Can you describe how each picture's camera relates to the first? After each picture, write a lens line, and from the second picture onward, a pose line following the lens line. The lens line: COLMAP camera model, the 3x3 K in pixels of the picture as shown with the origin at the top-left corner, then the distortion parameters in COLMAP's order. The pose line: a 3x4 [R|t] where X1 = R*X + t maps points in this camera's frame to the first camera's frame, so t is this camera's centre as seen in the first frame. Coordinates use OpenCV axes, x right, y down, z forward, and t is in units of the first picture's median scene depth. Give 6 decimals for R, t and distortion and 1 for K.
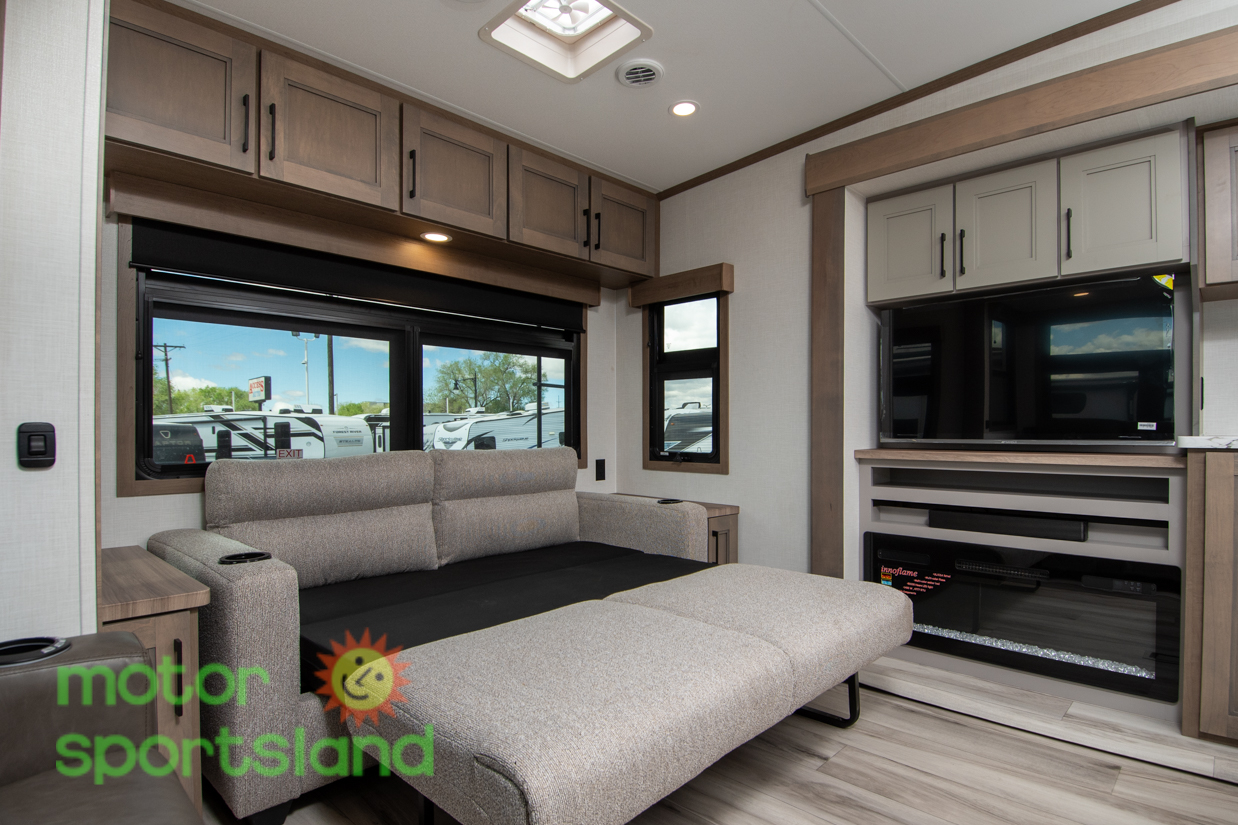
lens RADIAL K [[632.9, 0, 617.6], [0, 632.9, 418.8], [0, 0, 1]] dist [0.012540, -0.018856]
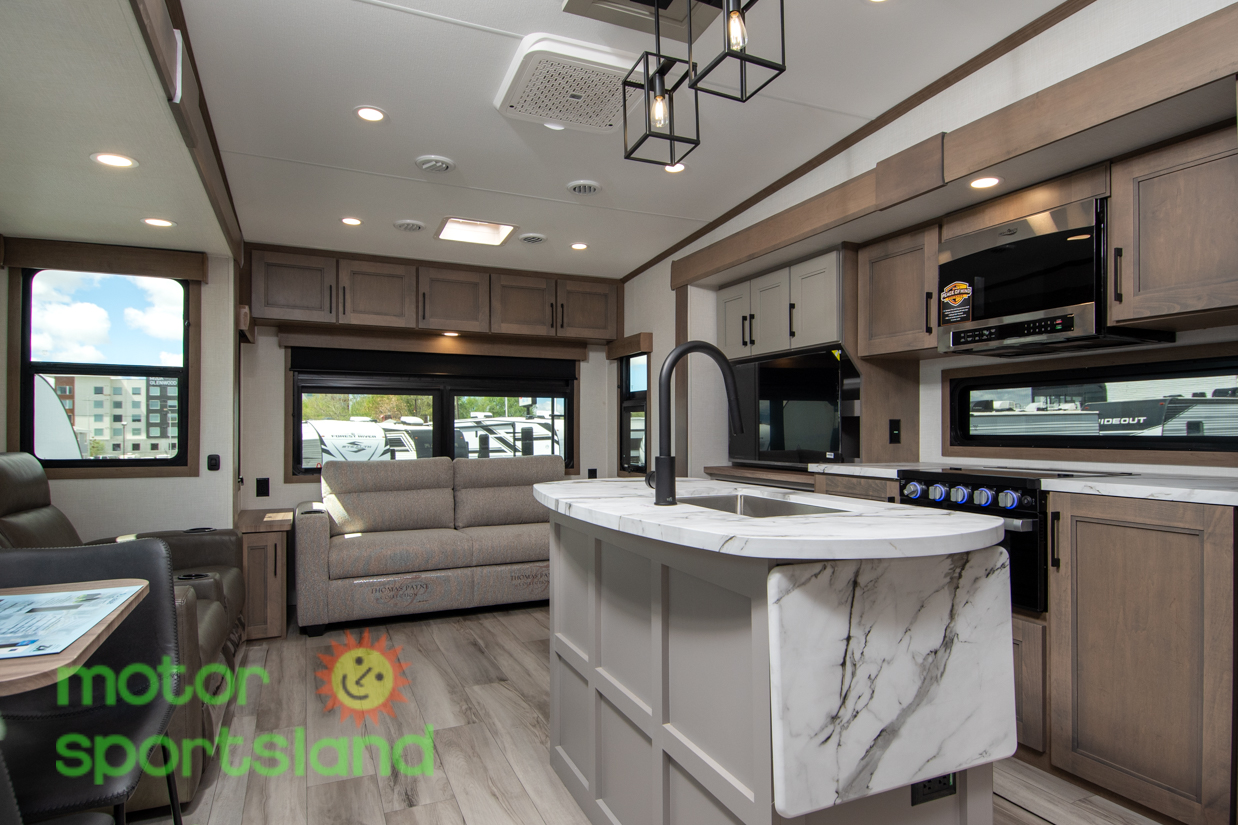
lens RADIAL K [[692.7, 0, 634.7], [0, 692.7, 416.3], [0, 0, 1]] dist [0.012888, -0.001904]
pose [[0.926670, -0.006101, -0.375827, 0.653119], [0.004752, 0.999979, -0.004517, -0.046494], [0.375847, 0.002400, 0.926679, -0.392136]]
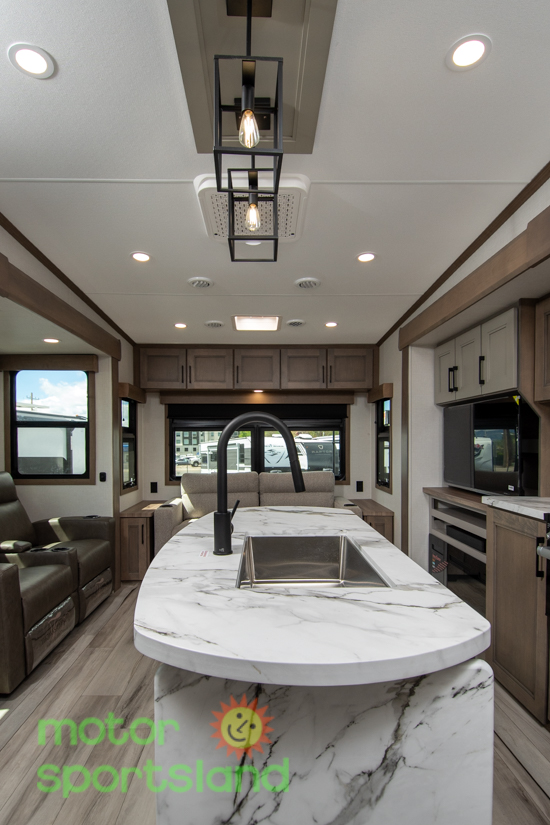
lens RADIAL K [[440.3, 0, 271.2], [0, 440.3, 444.2], [0, 0, 1]] dist [0.061389, -0.081806]
pose [[0.701239, 0.005599, -0.712904, 0.781358], [0.012613, 0.999715, 0.020258, -0.084257], [0.712815, -0.023197, 0.700969, -0.160233]]
